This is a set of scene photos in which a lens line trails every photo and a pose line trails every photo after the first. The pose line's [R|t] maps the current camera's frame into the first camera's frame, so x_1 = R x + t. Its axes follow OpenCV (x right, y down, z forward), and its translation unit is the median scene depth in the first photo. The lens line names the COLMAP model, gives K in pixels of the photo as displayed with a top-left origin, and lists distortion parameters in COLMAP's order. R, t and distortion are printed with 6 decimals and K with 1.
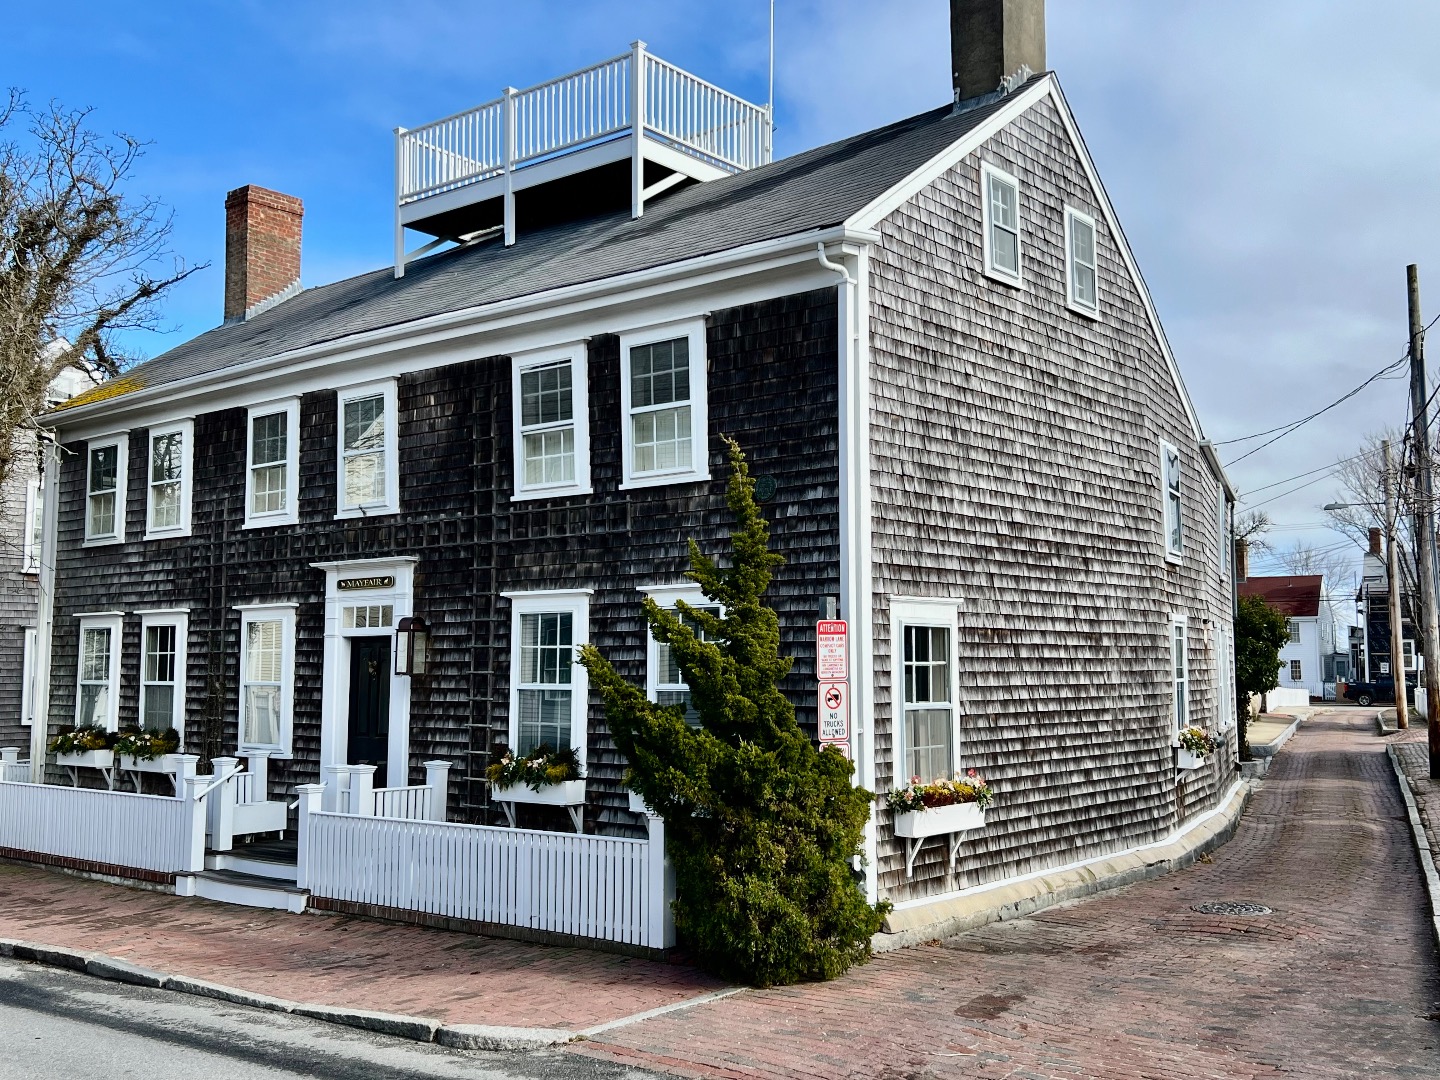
lens RADIAL K [[1469.0, 0, 720.0], [0, 1469.0, 540.0], [0, 0, 1]] dist [0.147522, -0.429568]
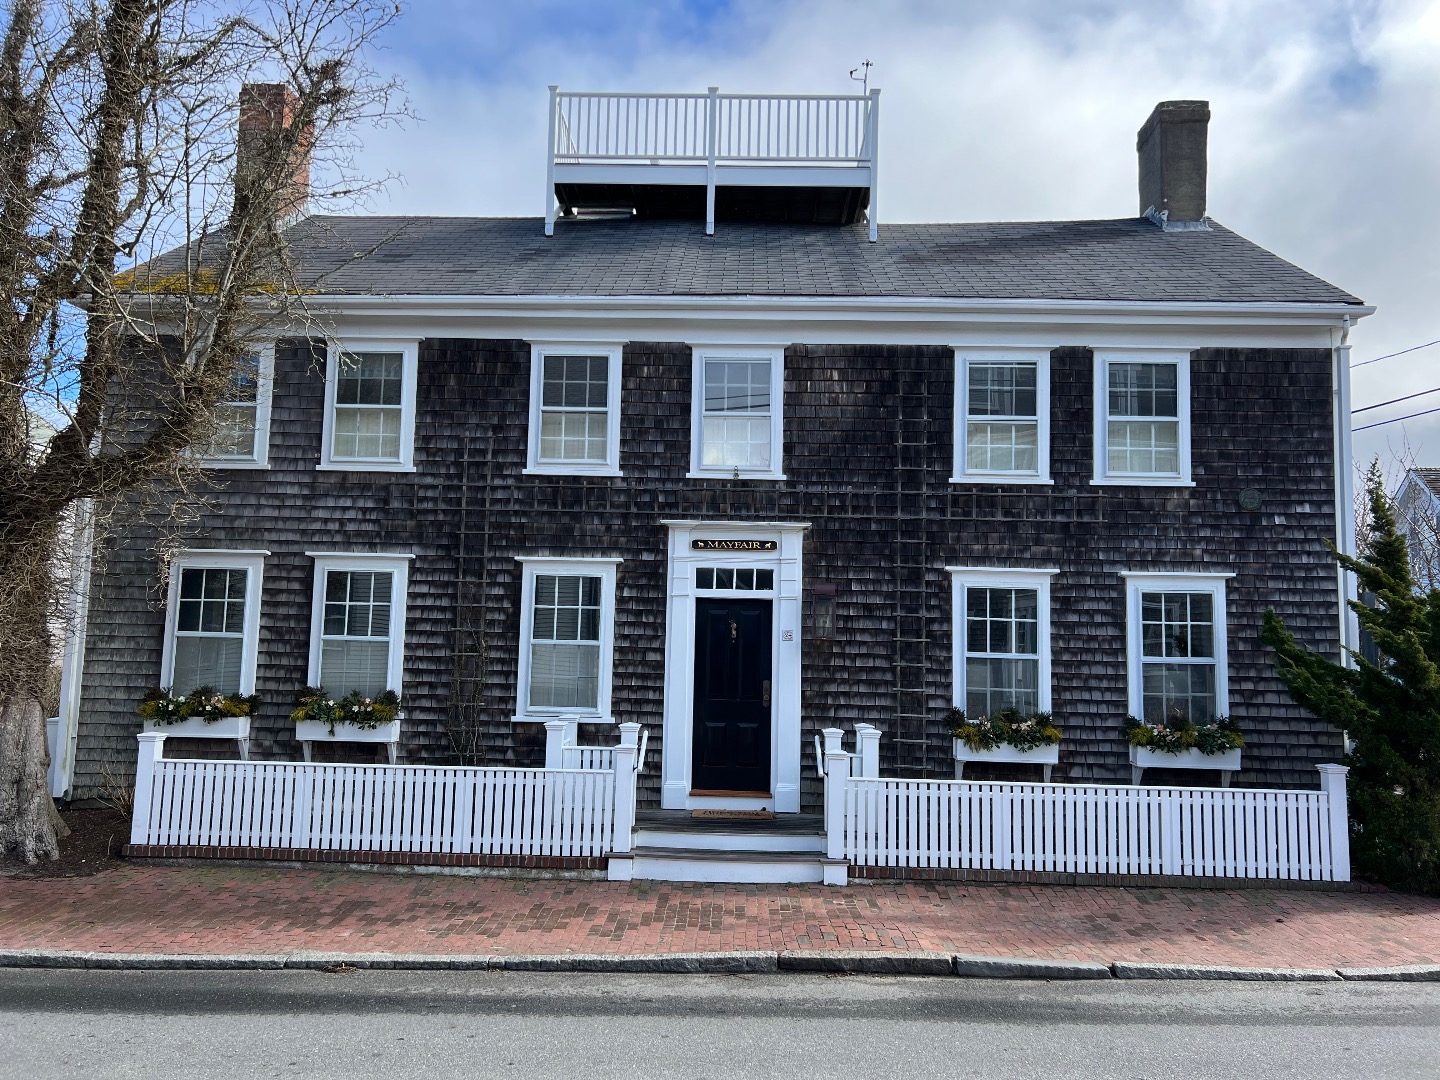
lens RADIAL K [[1091.8, 0, 720.0], [0, 1091.8, 540.0], [0, 0, 1]] dist [0.120656, -0.231787]
pose [[0.792212, 0.082140, 0.604692, -0.732163], [-0.079377, 0.996352, -0.031351, 0.052441], [-0.605061, -0.023162, 0.795842, 0.444397]]
